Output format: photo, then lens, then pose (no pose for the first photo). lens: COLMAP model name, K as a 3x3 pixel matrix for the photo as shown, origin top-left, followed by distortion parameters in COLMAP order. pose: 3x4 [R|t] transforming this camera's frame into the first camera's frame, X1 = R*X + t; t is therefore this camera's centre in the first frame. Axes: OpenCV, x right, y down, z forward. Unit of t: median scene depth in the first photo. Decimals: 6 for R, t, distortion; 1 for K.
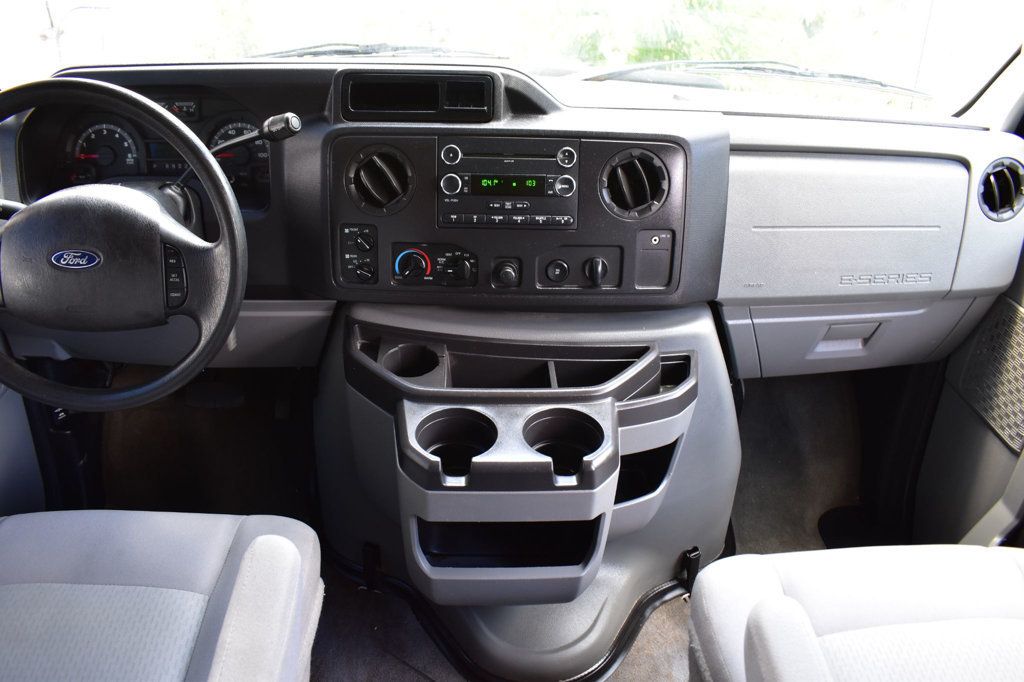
lens RADIAL K [[785.5, 0, 510.3], [0, 785.5, 340.5], [0, 0, 1]] dist [-0.101441, 0.016484]
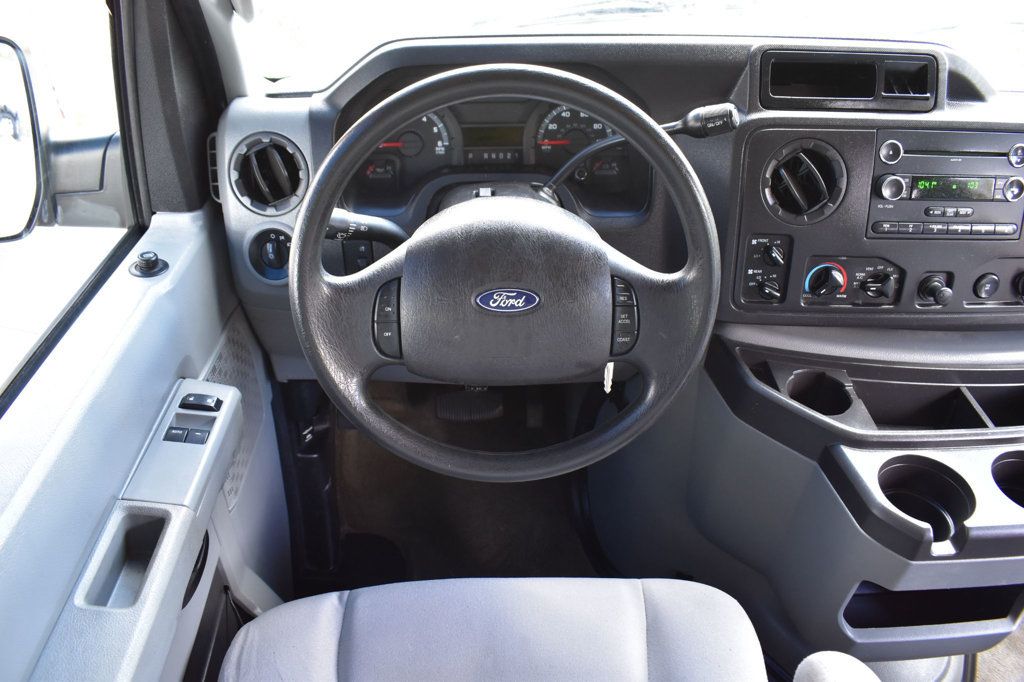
lens RADIAL K [[785.5, 0, 512.7], [0, 785.5, 342.9], [0, 0, 1]] dist [-0.101441, 0.016484]
pose [[0.999625, -0.016689, -0.021694, -0.446818], [0.018402, 0.996519, 0.081314, -0.104265], [0.020261, -0.081683, 0.996452, 0.157848]]
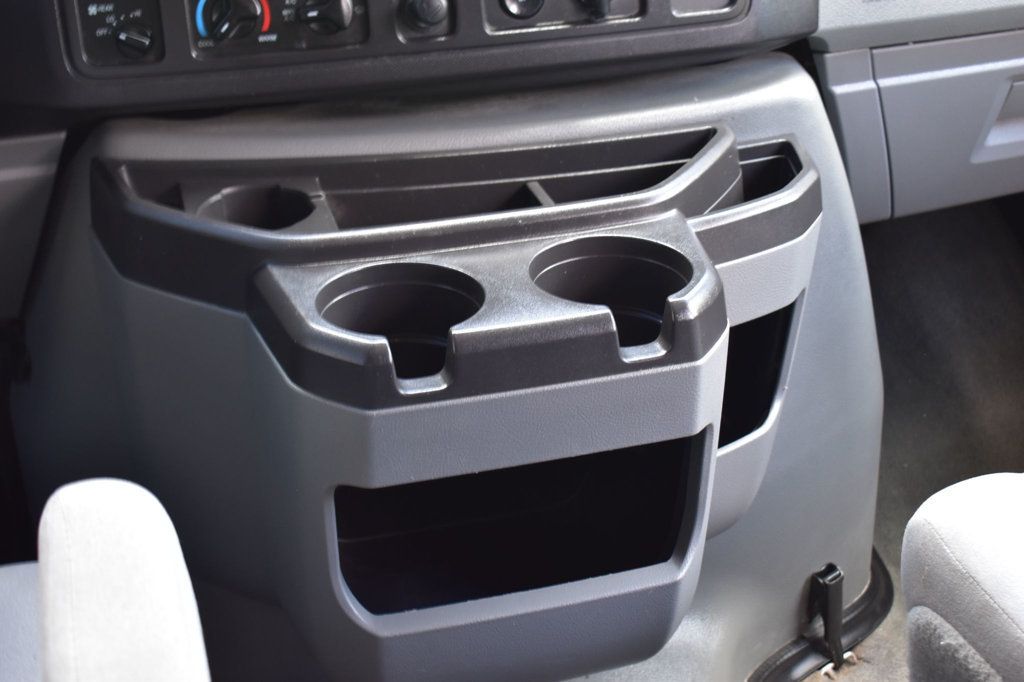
lens RADIAL K [[1502.4, 0, 513.4], [0, 1502.4, 348.4], [0, 0, 1]] dist [-0.033339, 0.000000]
pose [[0.972162, -0.150035, 0.179972, -0.154133], [0.161816, 0.985419, -0.052587, 0.186321], [-0.169458, 0.080246, 0.982265, 0.072715]]
